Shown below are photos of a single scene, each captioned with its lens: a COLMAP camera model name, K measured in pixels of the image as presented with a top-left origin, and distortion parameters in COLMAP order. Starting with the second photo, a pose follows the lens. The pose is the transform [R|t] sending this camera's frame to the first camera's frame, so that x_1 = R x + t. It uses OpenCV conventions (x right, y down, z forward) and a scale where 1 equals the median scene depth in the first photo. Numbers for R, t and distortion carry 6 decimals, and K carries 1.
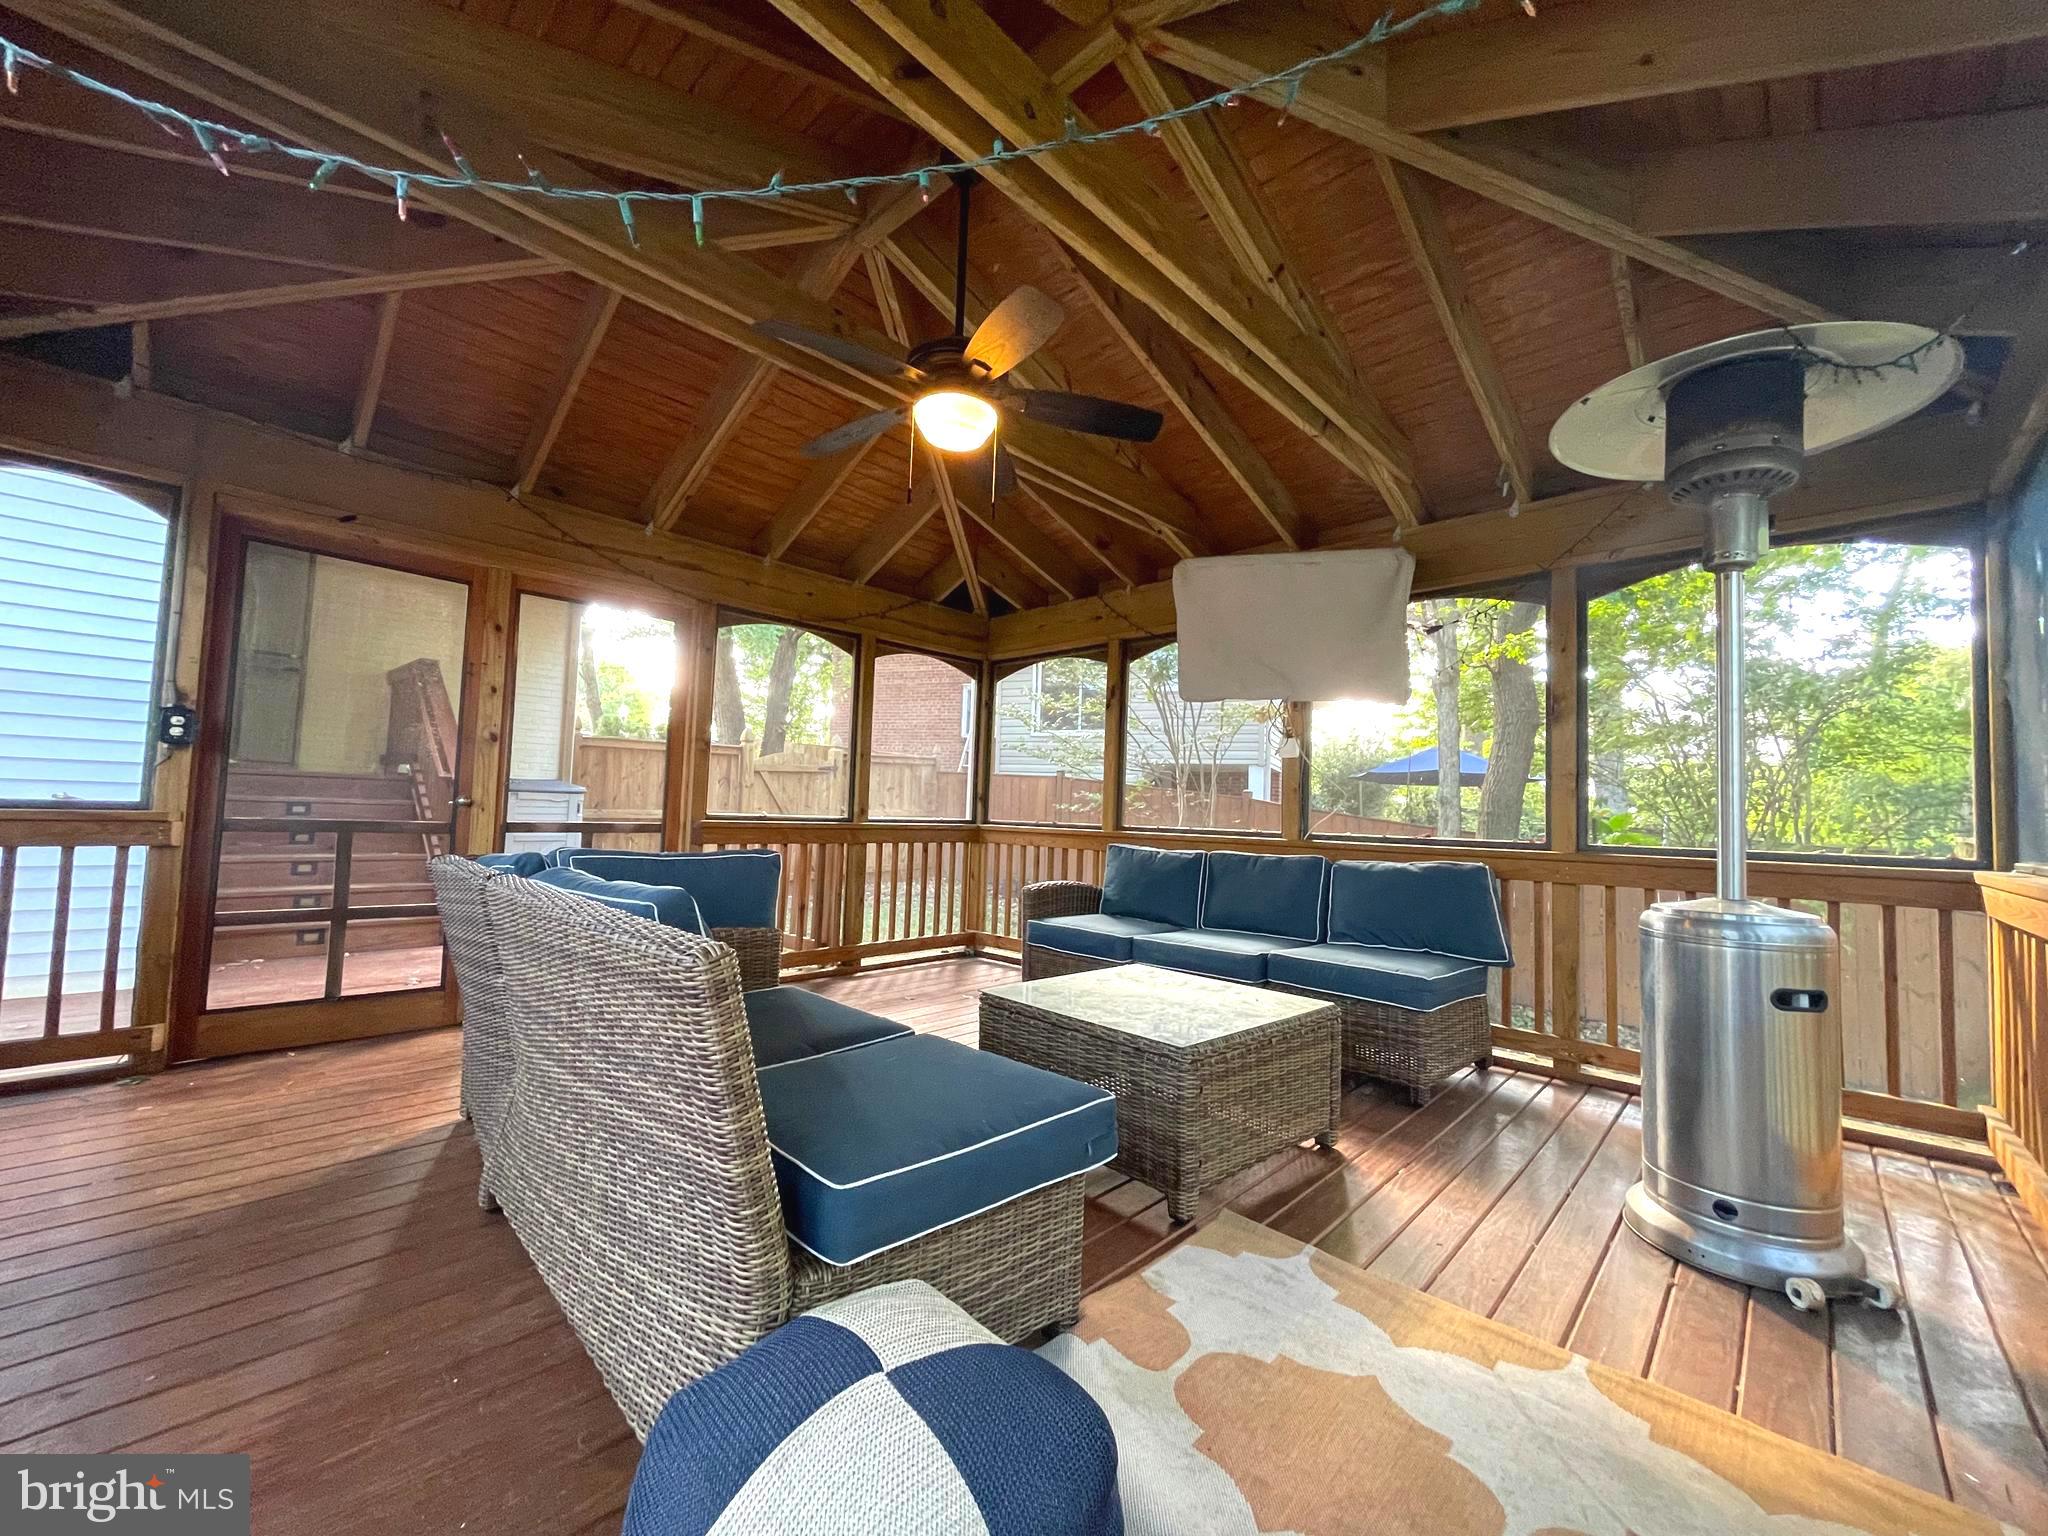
lens RADIAL K [[822.2, 0, 1022.5], [0, 822.2, 762.2], [0, 0, 1]] dist [-0.013275, 0.005207]
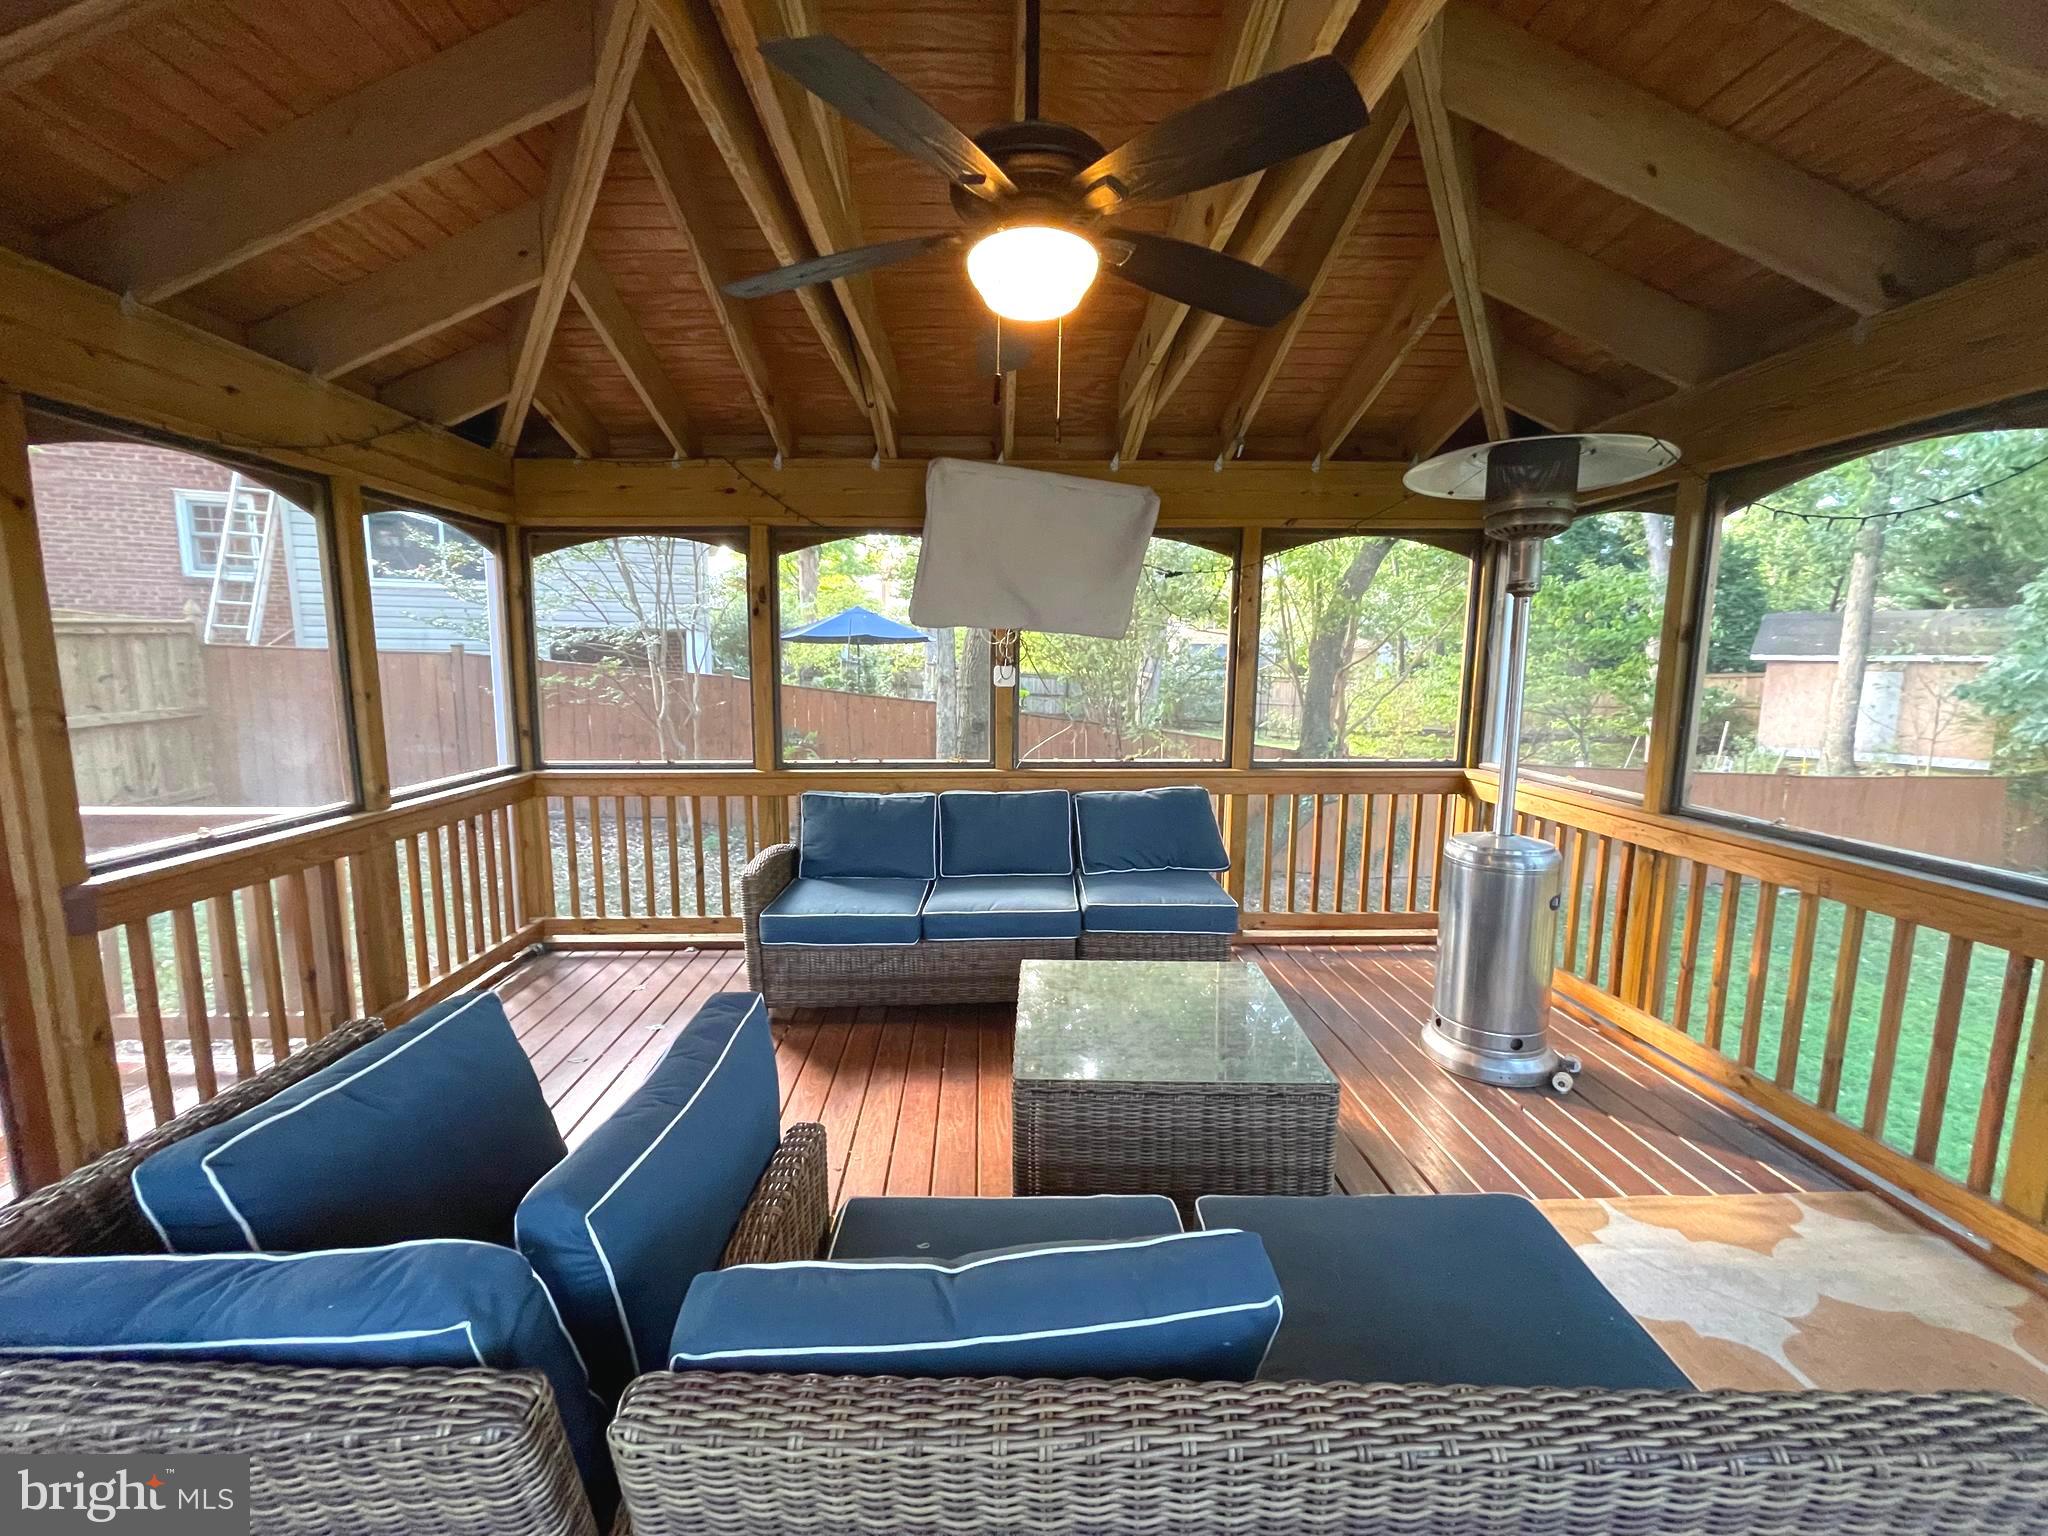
lens RADIAL K [[822.2, 0, 1022.5], [0, 822.2, 762.2], [0, 0, 1]] dist [-0.013275, 0.005207]
pose [[0.692687, -0.121626, 0.710909, -0.290403], [-0.023385, 0.981373, 0.190684, -0.083461], [-0.720859, -0.148709, 0.676940, 0.267124]]
